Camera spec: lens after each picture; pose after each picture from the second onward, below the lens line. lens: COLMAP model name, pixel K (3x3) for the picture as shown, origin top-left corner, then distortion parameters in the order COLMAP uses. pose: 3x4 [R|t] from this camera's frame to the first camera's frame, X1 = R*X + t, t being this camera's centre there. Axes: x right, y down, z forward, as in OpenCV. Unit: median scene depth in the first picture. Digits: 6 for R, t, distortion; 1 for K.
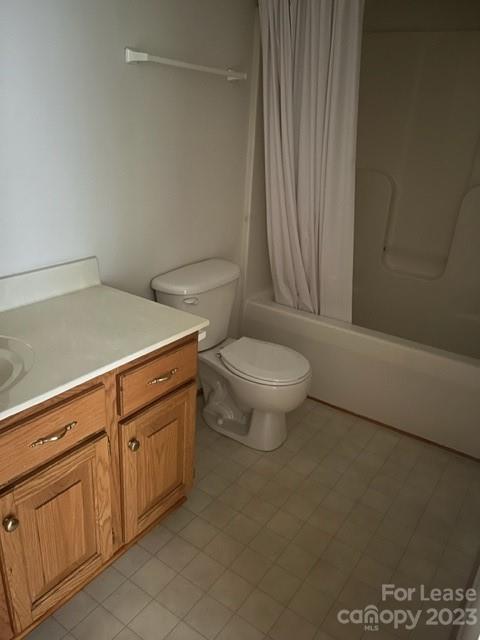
lens RADIAL K [[484.0, 0, 240.4], [0, 484.0, 320.2], [0, 0, 1]] dist [0.043469, -0.061529]
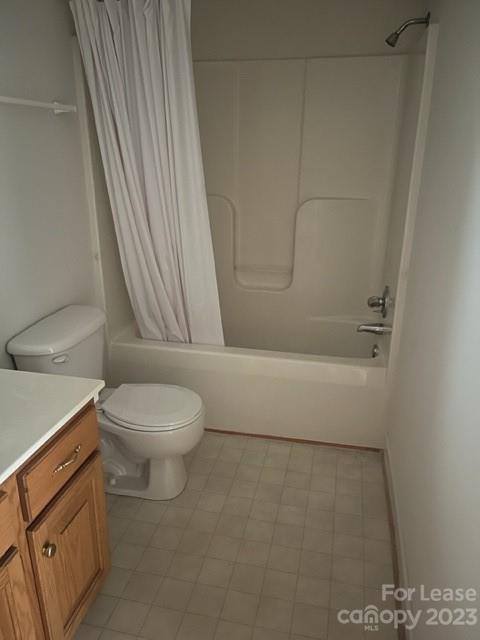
lens RADIAL K [[484.0, 0, 241.5], [0, 484.0, 319.3], [0, 0, 1]] dist [0.043469, -0.061529]
pose [[0.922122, -0.175395, 0.344859, -0.086872], [0.188255, 0.982113, -0.003873, -0.043033], [-0.338011, 0.068493, 0.938647, 0.048874]]
